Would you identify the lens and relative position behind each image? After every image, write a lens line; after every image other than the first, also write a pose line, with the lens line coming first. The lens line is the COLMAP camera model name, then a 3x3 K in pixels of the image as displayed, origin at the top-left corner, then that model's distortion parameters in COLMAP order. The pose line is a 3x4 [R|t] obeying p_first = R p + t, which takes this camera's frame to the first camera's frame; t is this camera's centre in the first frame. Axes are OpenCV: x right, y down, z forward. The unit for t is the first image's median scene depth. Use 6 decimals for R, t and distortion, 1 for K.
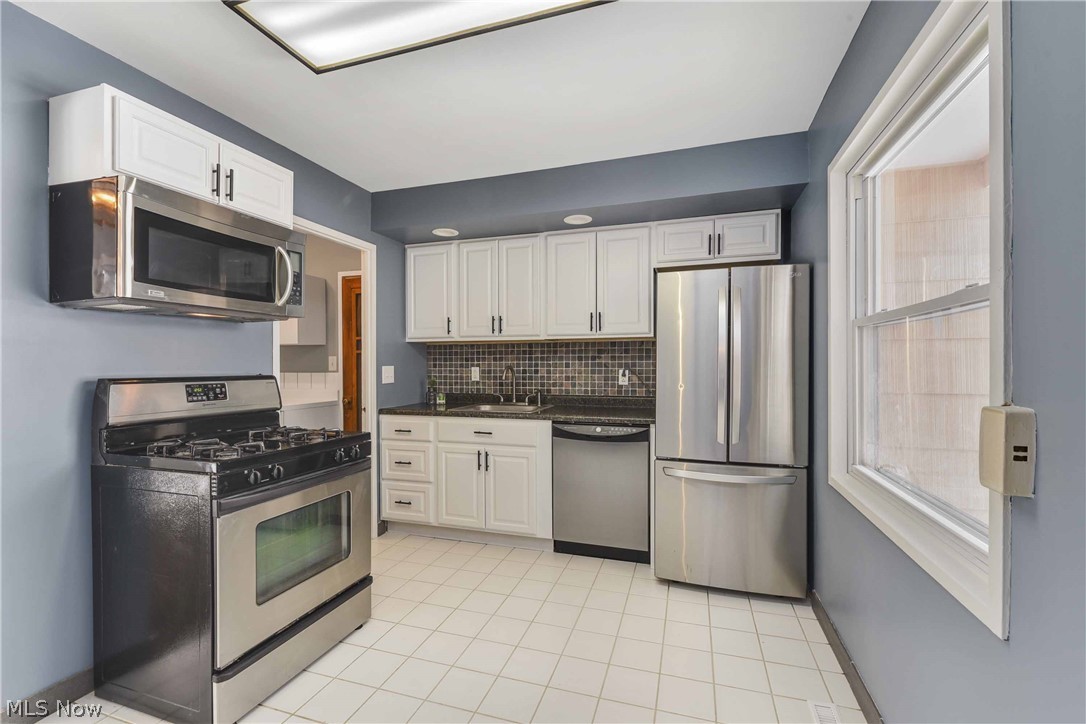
lens RADIAL K [[469.1, 0, 545.8], [0, 469.1, 364.7], [0, 0, 1]] dist [-0.002858, -0.000731]
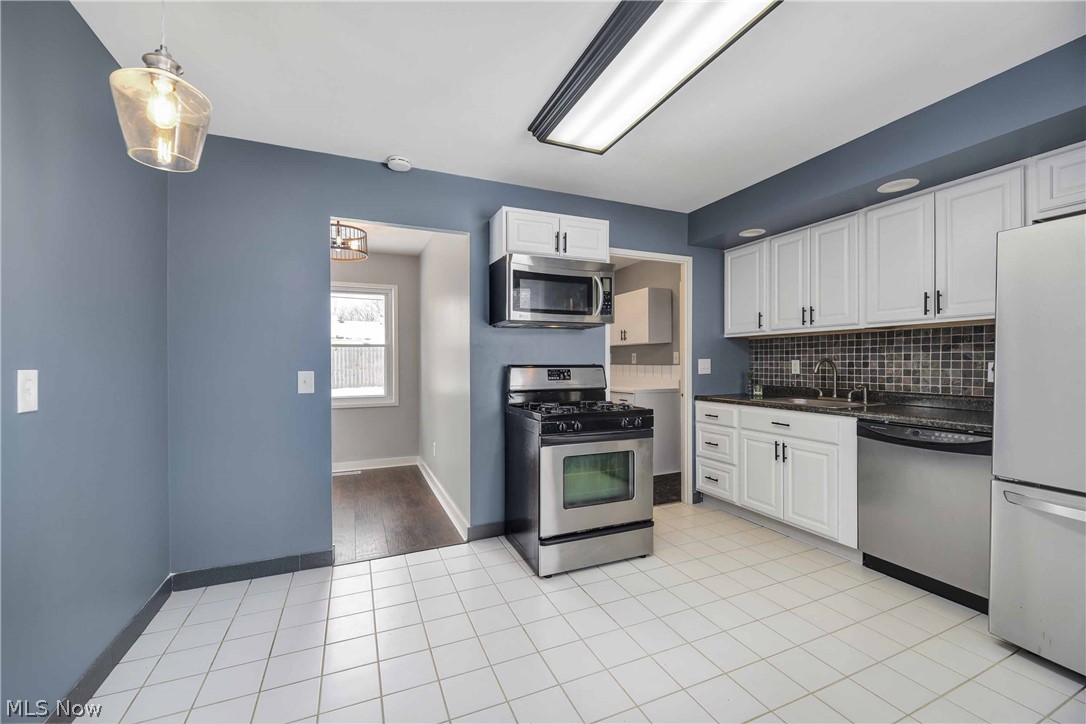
lens RADIAL K [[449.4, 0, 541.9], [0, 449.4, 359.6], [0, 0, 1]] dist [0.002220, -0.006097]
pose [[0.645261, -0.004533, -0.763949, 0.261612], [0.000657, 0.999985, -0.005378, 0.010303], [0.763962, 0.002968, 0.645254, -0.019576]]
